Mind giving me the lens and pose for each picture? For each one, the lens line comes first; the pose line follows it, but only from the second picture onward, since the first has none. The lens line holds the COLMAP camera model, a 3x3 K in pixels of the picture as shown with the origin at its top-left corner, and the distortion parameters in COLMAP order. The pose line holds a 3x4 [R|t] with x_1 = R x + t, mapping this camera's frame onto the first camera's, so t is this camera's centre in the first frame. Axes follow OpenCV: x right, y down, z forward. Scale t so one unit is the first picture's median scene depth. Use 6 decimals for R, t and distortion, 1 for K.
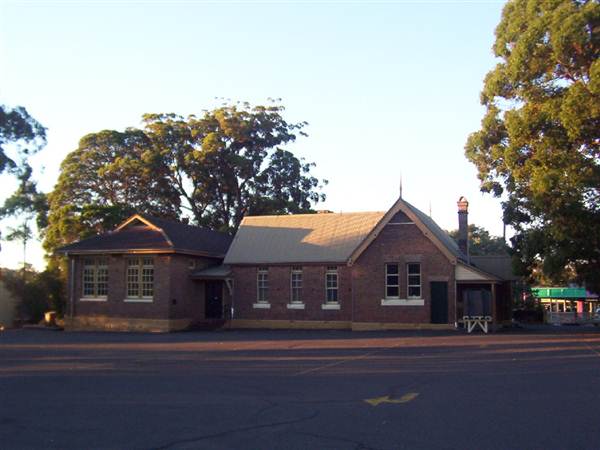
lens RADIAL K [[660.6, 0, 300.0], [0, 660.6, 225.0], [0, 0, 1]] dist [-0.178161, 0.211436]
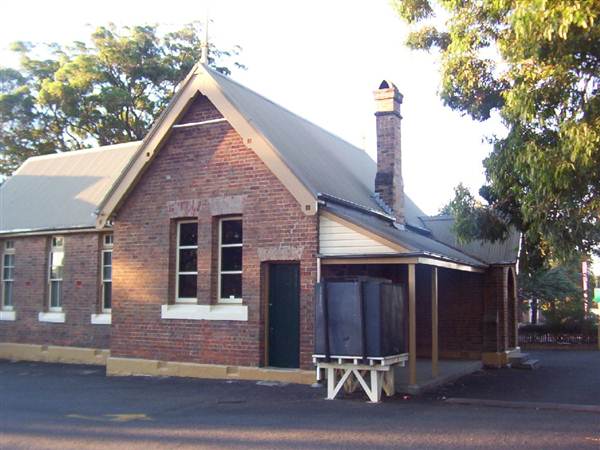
lens RADIAL K [[660.6, 0, 300.0], [0, 660.6, 225.0], [0, 0, 1]] dist [-0.178161, 0.211436]
pose [[0.993093, -0.013351, -0.116567, 0.264343], [0.012060, 0.999858, -0.011771, 0.068223], [0.116707, 0.010284, 0.993113, 0.594882]]
